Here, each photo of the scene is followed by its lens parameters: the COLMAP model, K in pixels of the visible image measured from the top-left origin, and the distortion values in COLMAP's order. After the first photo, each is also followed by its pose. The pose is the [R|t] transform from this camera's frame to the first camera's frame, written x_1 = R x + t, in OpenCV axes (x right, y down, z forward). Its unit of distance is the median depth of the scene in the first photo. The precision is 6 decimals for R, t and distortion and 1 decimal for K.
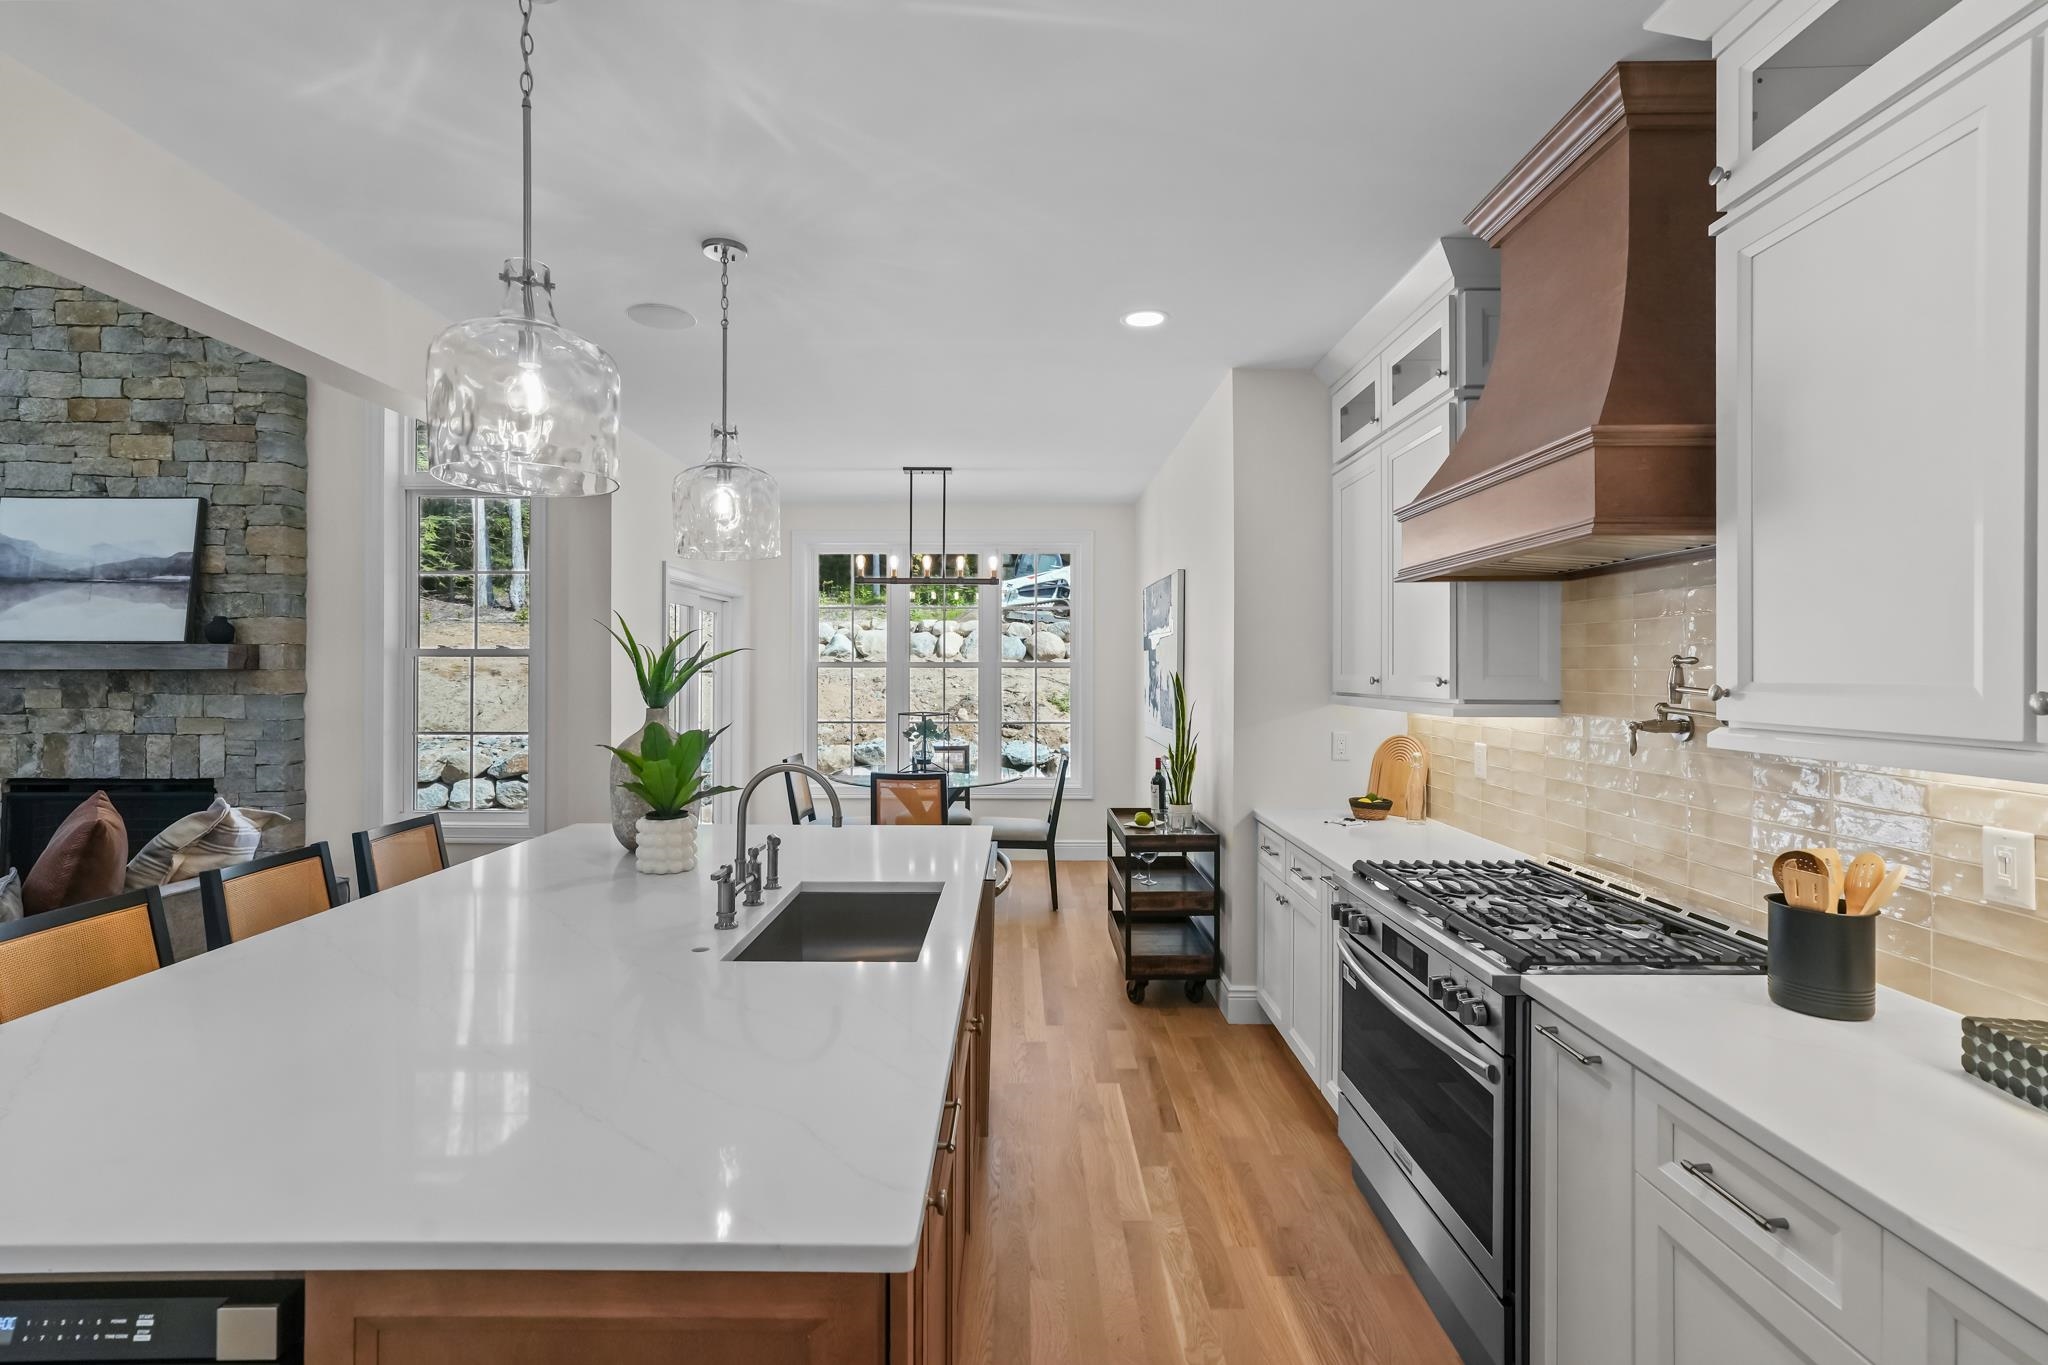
lens RADIAL K [[1001.4, 0, 1024.0], [0, 1001.4, 682.5], [0, 0, 1]] dist [0.000829, 0.000138]
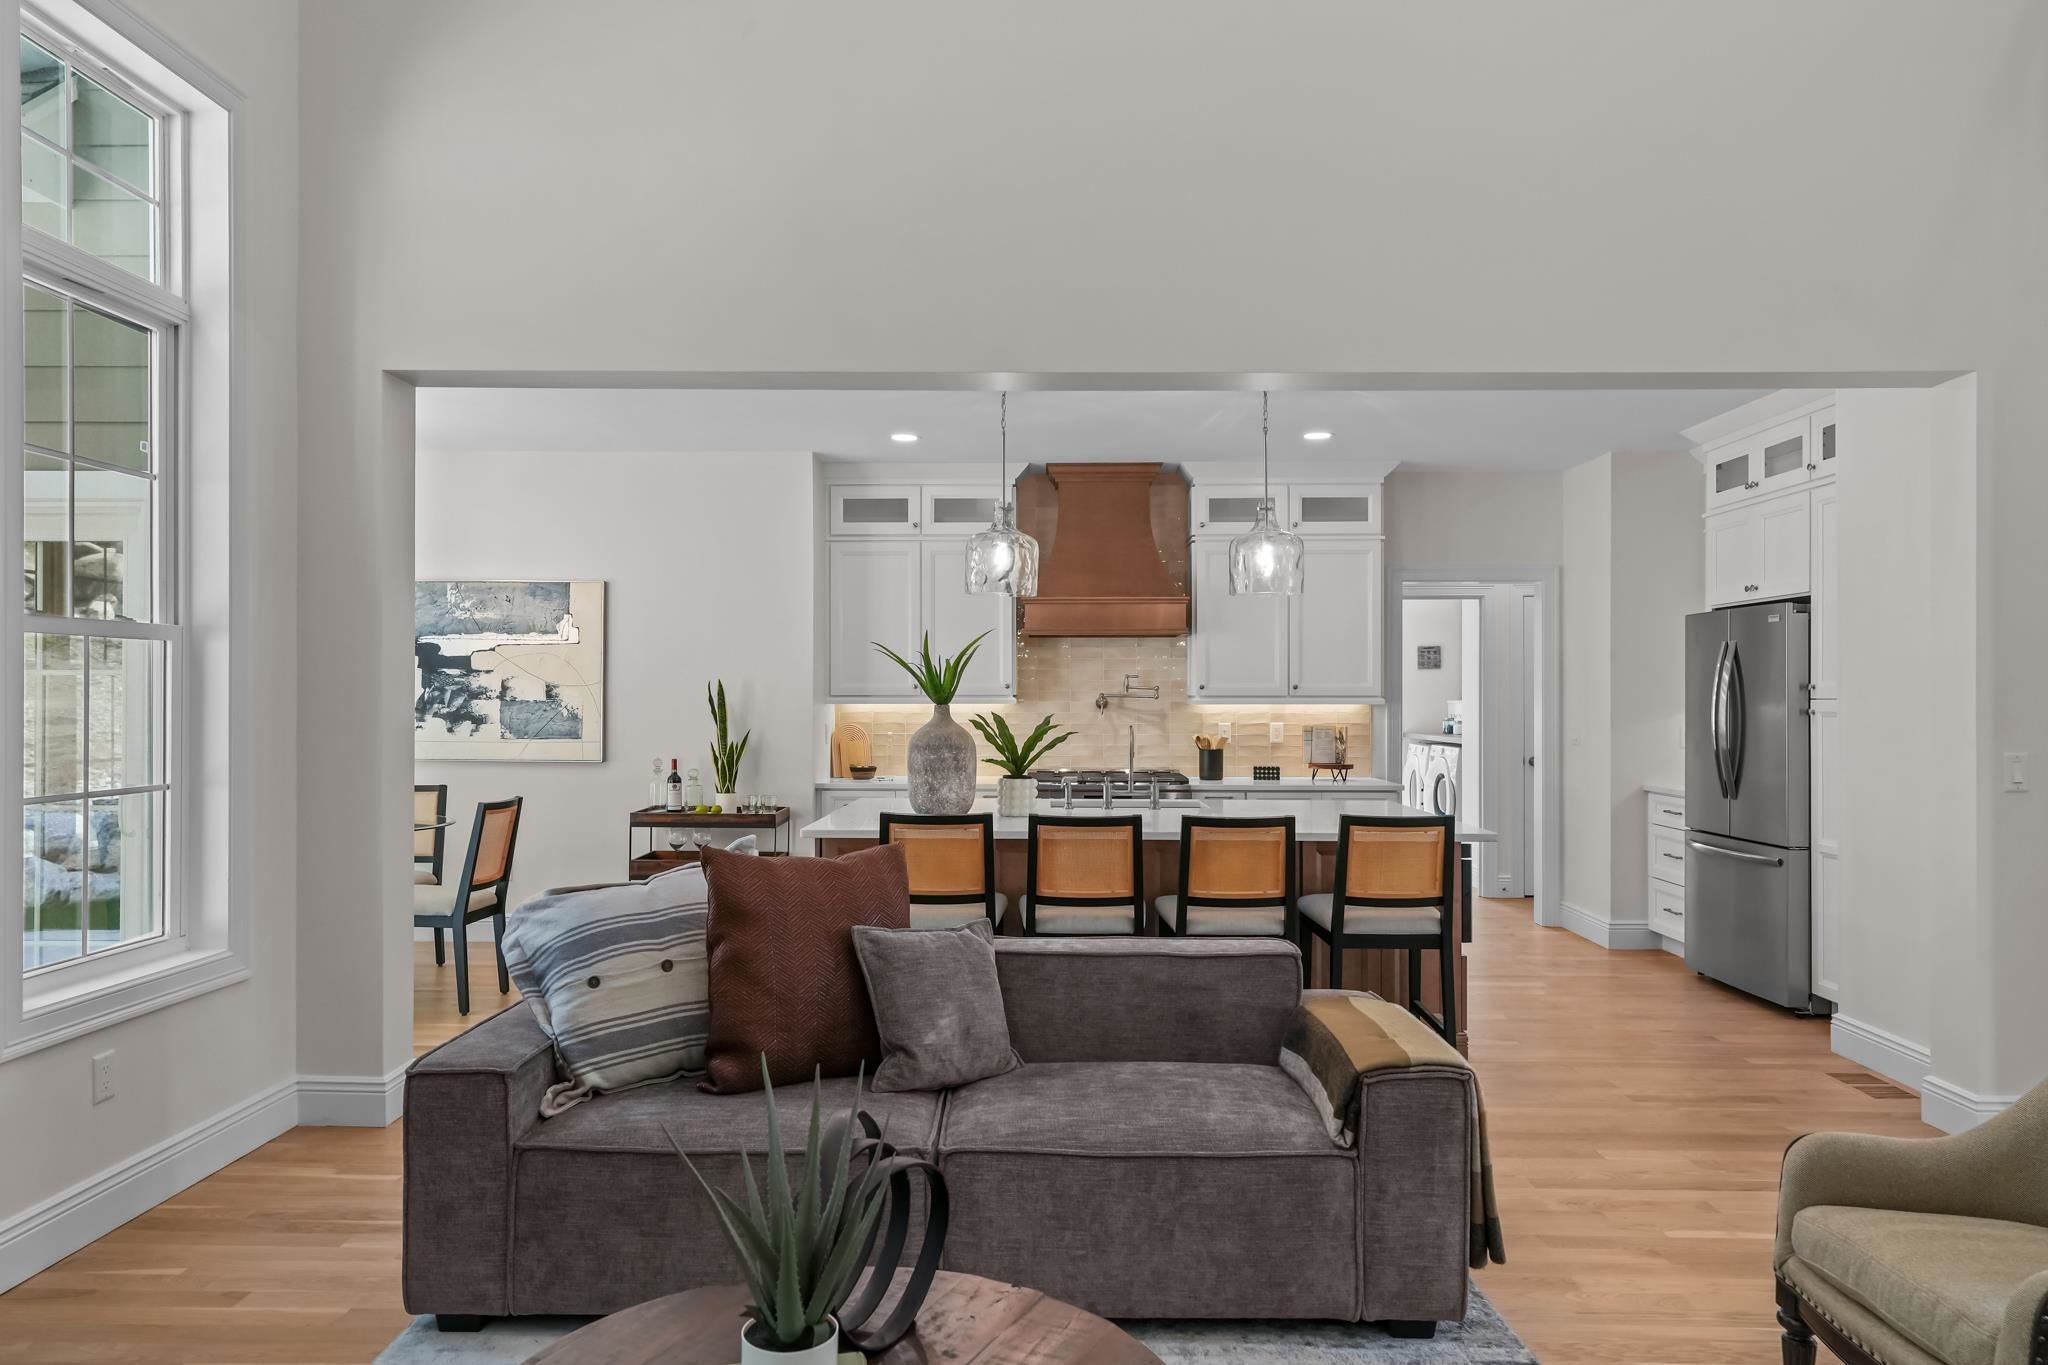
lens RADIAL K [[1488.3, 0, 1024.0], [0, 1488.3, 682.5], [0, 0, 1]] dist [-0.000205, -0.000166]
pose [[0.024832, 0.004940, 0.999679, -1.174435], [0.021396, 0.999756, -0.005472, 0.004418], [-0.999463, 0.021525, 0.024720, 0.417580]]
